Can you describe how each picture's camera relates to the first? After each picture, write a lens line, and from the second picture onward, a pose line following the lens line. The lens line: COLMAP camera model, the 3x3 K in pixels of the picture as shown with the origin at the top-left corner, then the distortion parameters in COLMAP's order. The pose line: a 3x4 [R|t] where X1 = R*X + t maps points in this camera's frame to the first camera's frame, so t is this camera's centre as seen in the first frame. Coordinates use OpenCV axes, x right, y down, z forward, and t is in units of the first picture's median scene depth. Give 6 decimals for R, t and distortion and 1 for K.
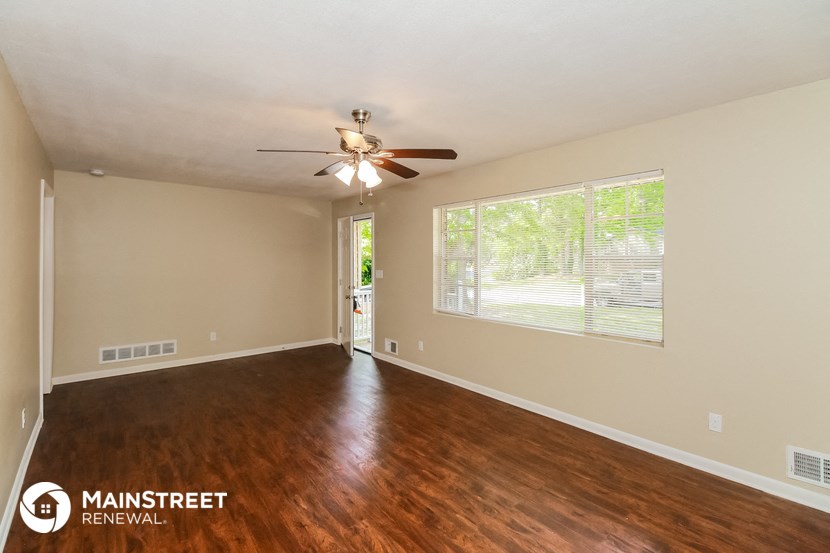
lens RADIAL K [[379.2, 0, 411.3], [0, 379.2, 268.9], [0, 0, 1]] dist [0.002564, -0.000073]
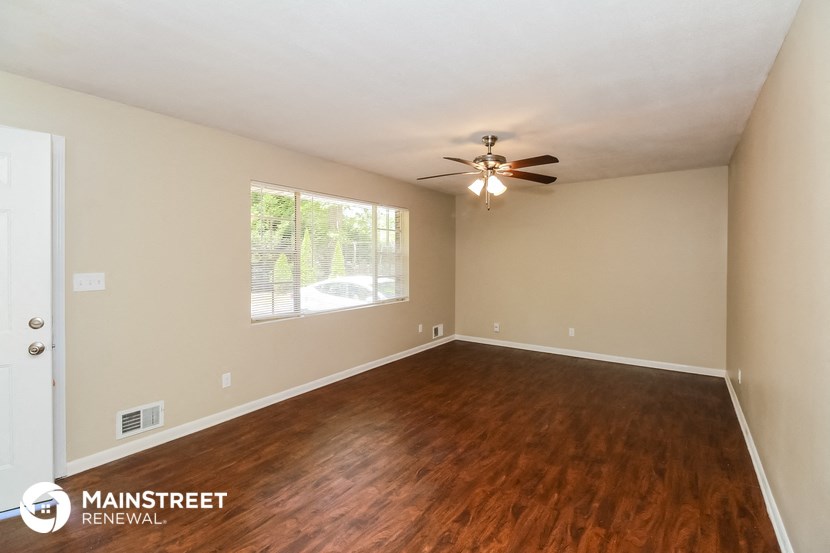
lens RADIAL K [[379.2, 0, 415.1], [0, 379.2, 258.7], [0, 0, 1]] dist [0.002564, -0.000073]
pose [[-0.249853, -0.002387, 0.968281, -1.261038], [0.027796, 0.999567, 0.009637, -0.014468], [-0.967885, 0.029322, -0.249679, 1.500677]]
